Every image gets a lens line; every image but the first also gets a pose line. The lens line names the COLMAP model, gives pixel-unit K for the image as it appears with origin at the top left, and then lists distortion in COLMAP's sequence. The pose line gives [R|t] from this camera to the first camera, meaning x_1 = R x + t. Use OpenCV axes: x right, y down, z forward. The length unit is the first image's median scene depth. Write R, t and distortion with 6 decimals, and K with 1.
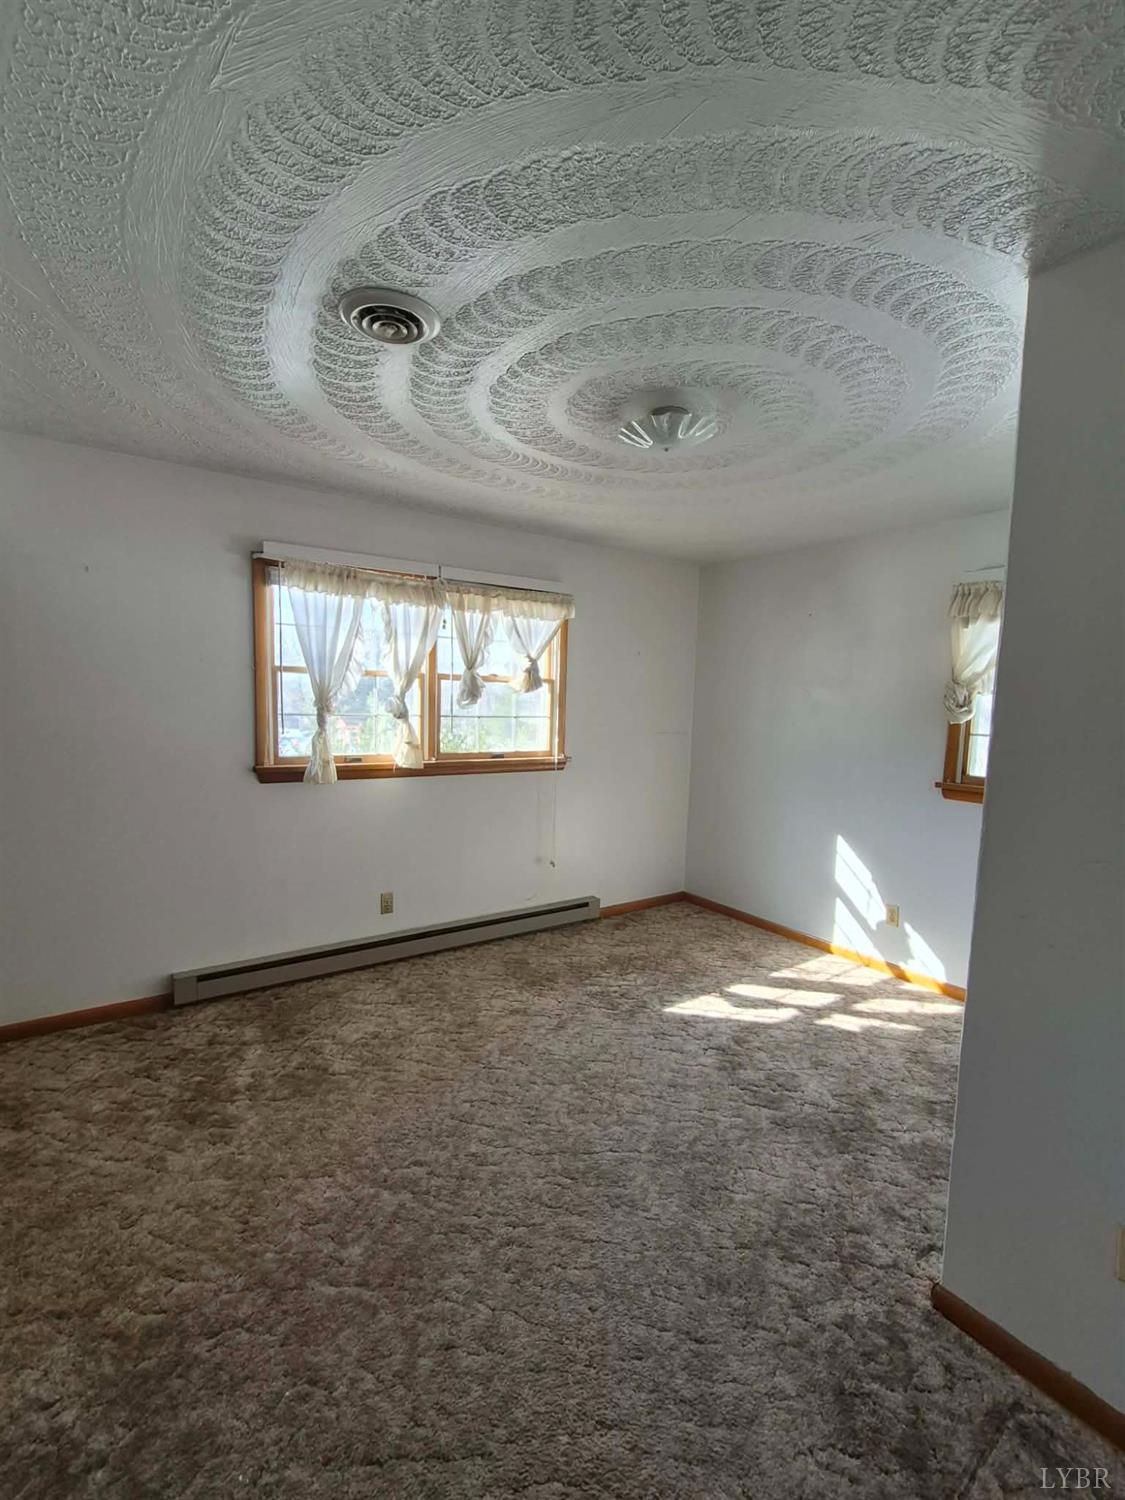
lens RADIAL K [[684.1, 0, 562.5], [0, 684.1, 750.0], [0, 0, 1]] dist [0.002064, 0.000477]
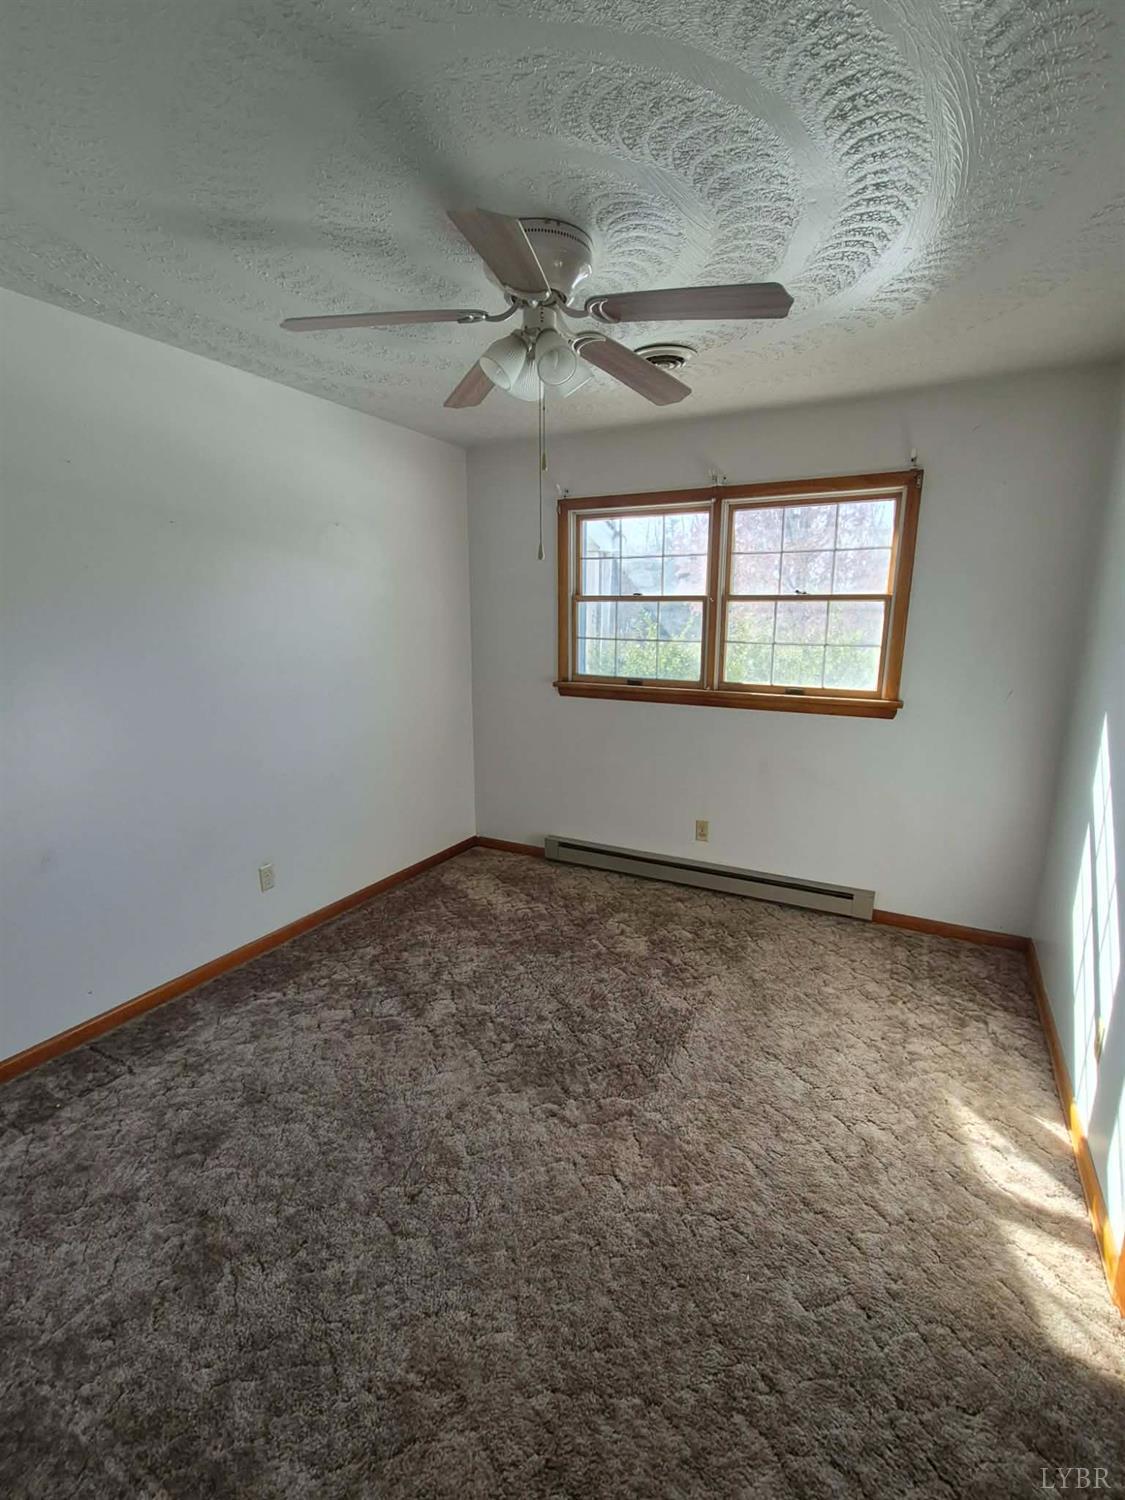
lens RADIAL K [[684.1, 0, 562.5], [0, 684.1, 750.0], [0, 0, 1]] dist [0.002064, 0.000477]
pose [[0.450896, 0.147439, -0.880315, 0.536521], [-0.064917, 0.989068, 0.132403, -0.013036], [0.890213, -0.002553, 0.455538, 0.378575]]
